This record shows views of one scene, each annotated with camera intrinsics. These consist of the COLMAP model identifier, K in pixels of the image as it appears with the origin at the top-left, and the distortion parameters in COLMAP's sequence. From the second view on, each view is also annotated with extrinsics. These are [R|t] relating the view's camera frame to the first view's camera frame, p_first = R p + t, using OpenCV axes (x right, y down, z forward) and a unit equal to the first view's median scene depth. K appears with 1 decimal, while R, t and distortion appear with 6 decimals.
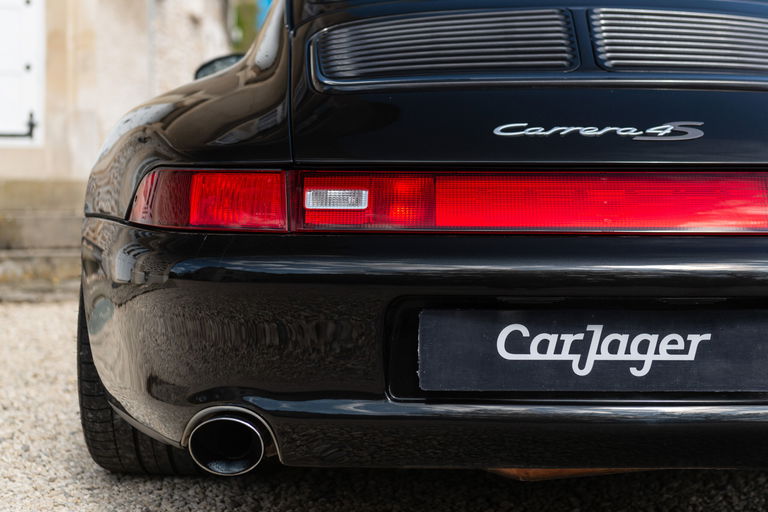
lens RADIAL K [[1582.9, 0, 362.3], [0, 1582.9, 246.2], [0, 0, 1]] dist [0.001298, 0.000000]
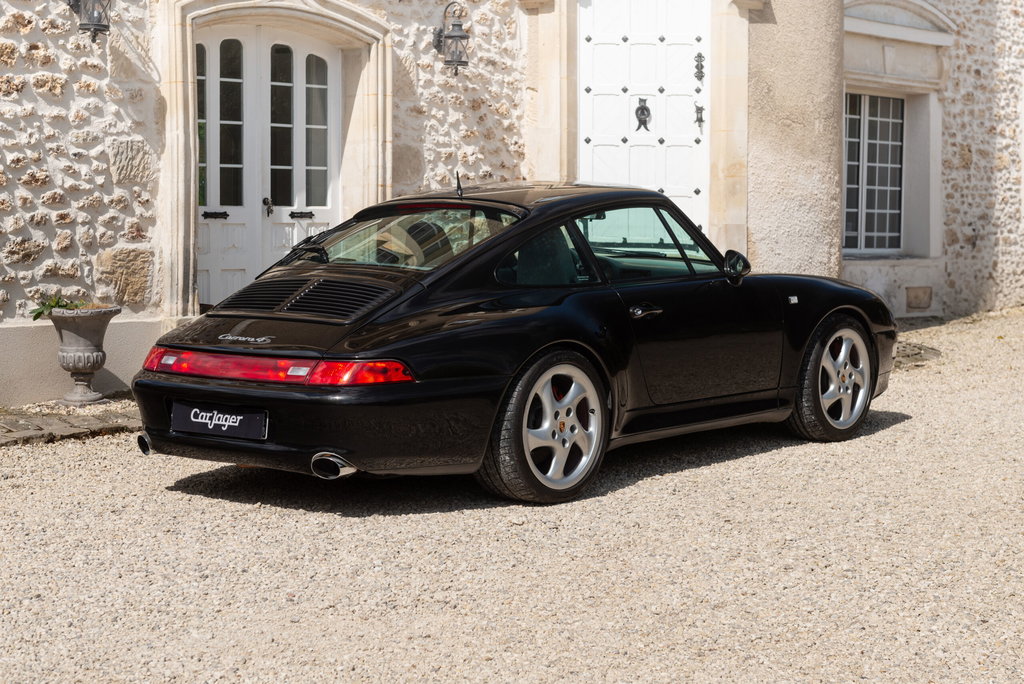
lens RADIAL K [[1894.7, 0, 511.9], [0, 1894.7, 341.9], [0, 0, 1]] dist [-0.173510, 0.000000]
pose [[0.789558, 0.040870, -0.612314, 2.456922], [-0.018935, 0.998927, 0.042259, -0.210576], [0.613384, -0.021772, 0.789485, -1.237209]]
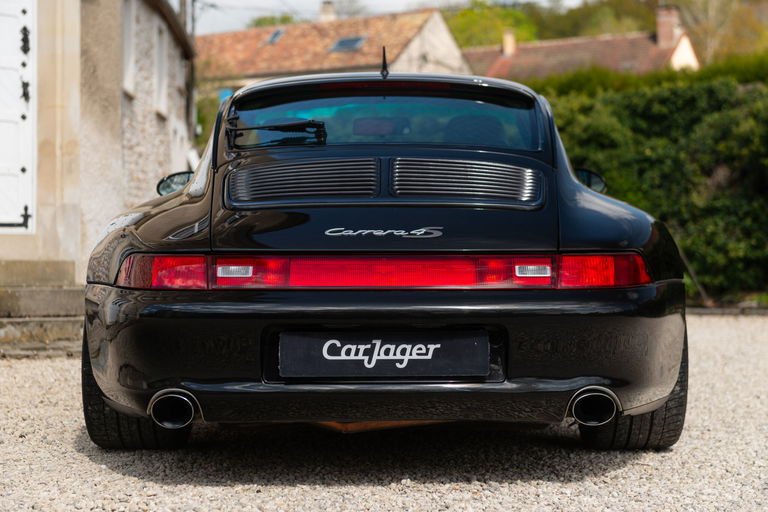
lens RADIAL K [[1480.9, 0, 412.3], [0, 1480.9, 256.7], [0, 0, 1]] dist [-0.033714, 0.000000]
pose [[0.998039, -0.003879, 0.062479, 0.077480], [0.006599, 0.999036, -0.043388, 0.026872], [-0.062251, 0.043716, 0.997103, -0.659356]]
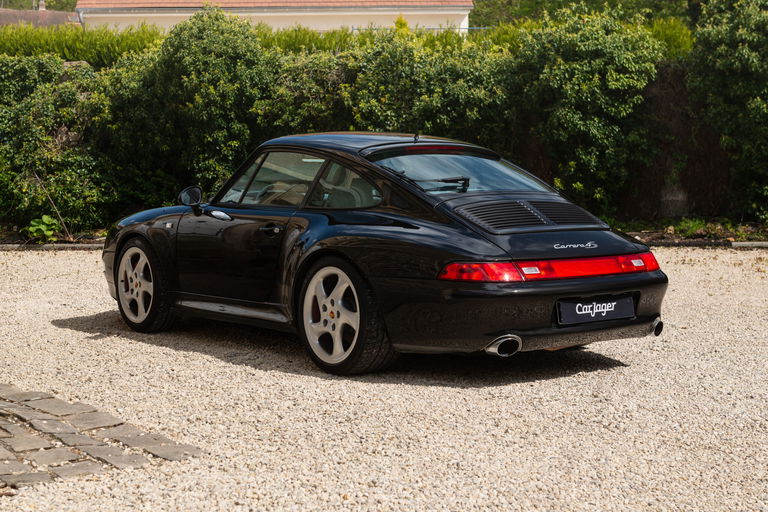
lens RADIAL K [[1280.5, 0, 384.4], [0, 1280.5, 255.8], [0, 0, 1]] dist [0.006419, 0.000000]
pose [[0.762560, -0.048049, 0.645131, -1.952565], [0.035934, 0.998844, 0.031918, -0.154291], [-0.645919, -0.001157, 0.763405, -0.844501]]
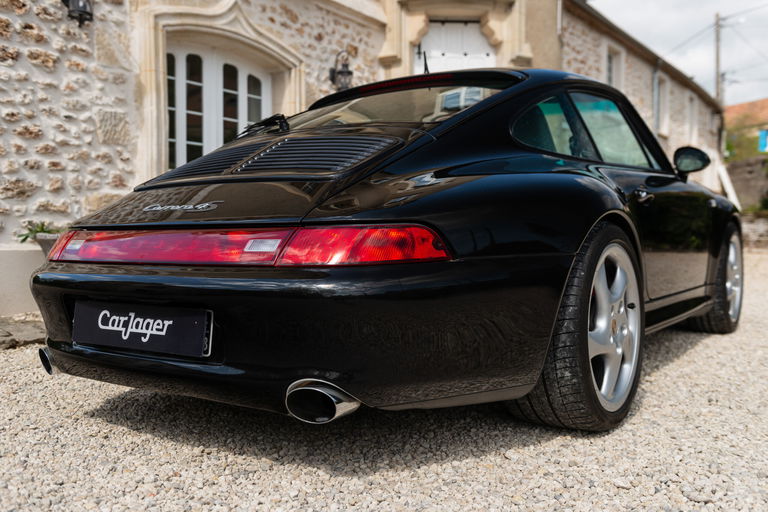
lens RADIAL K [[732.9, 0, 387.6], [0, 732.9, 255.1], [0, 0, 1]] dist [-0.037574, 0.000000]
pose [[0.842031, 0.004679, -0.539409, 0.811266], [-0.009059, 0.999944, -0.005467, -0.014633], [0.539354, 0.009490, 0.842026, 0.418785]]
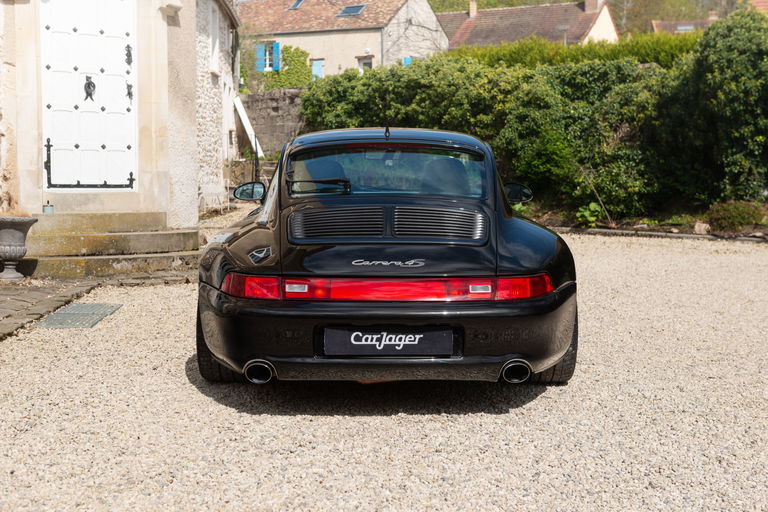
lens RADIAL K [[1107.3, 0, 414.9], [0, 1107.3, 278.1], [0, 0, 1]] dist [-0.055792, 0.000000]
pose [[0.997017, -0.003168, 0.077115, 0.042475], [-0.001472, 0.998195, 0.060031, -0.166138], [-0.077166, -0.059966, 0.995213, -1.003888]]
